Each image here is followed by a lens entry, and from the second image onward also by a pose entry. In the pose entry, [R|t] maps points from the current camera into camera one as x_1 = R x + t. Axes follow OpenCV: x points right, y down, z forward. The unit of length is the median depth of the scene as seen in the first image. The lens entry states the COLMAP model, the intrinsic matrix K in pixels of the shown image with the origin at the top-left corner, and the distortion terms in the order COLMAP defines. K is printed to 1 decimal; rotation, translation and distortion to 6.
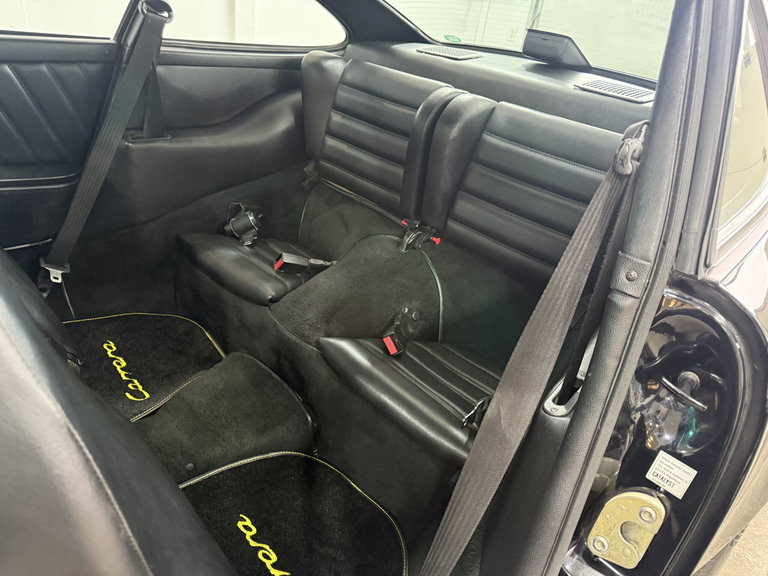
lens RADIAL K [[535.5, 0, 396.7], [0, 535.5, 287.0], [0, 0, 1]] dist [-0.028175, -0.001411]
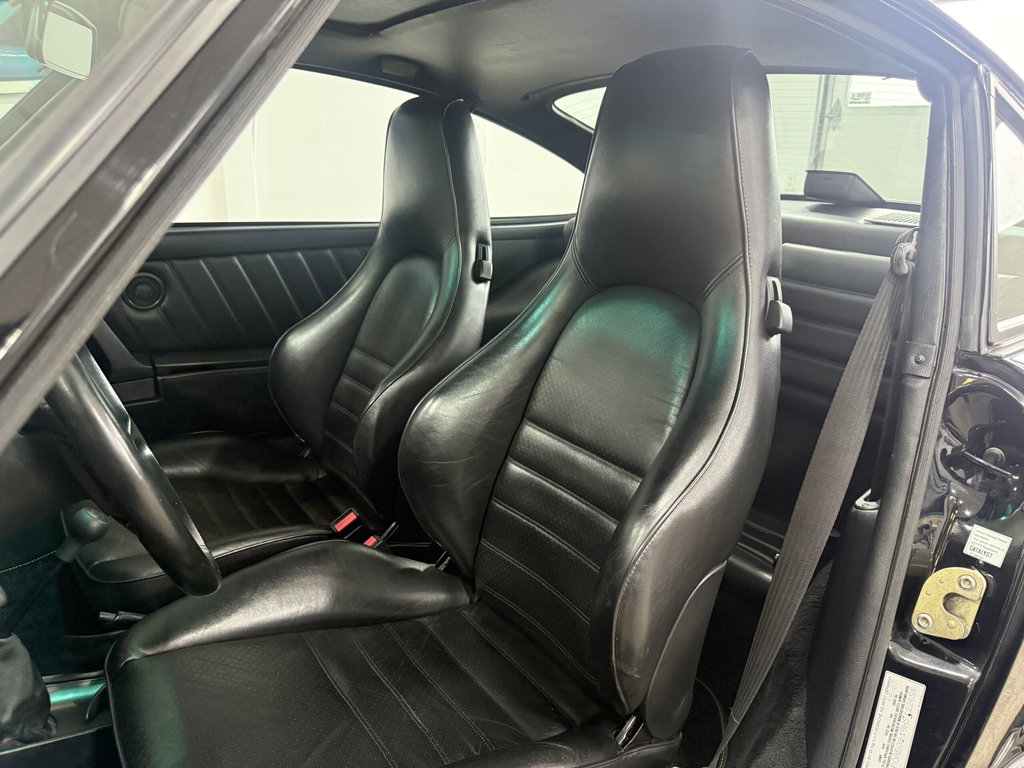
lens RADIAL K [[727.5, 0, 512.0], [0, 727.5, 384.0], [0, 0, 1]] dist [-0.000593, -0.046468]
pose [[0.980956, -0.057433, -0.185542, -0.113344], [0.018165, 0.978223, -0.206759, 0.316449], [0.193377, 0.199451, 0.960638, -0.587740]]
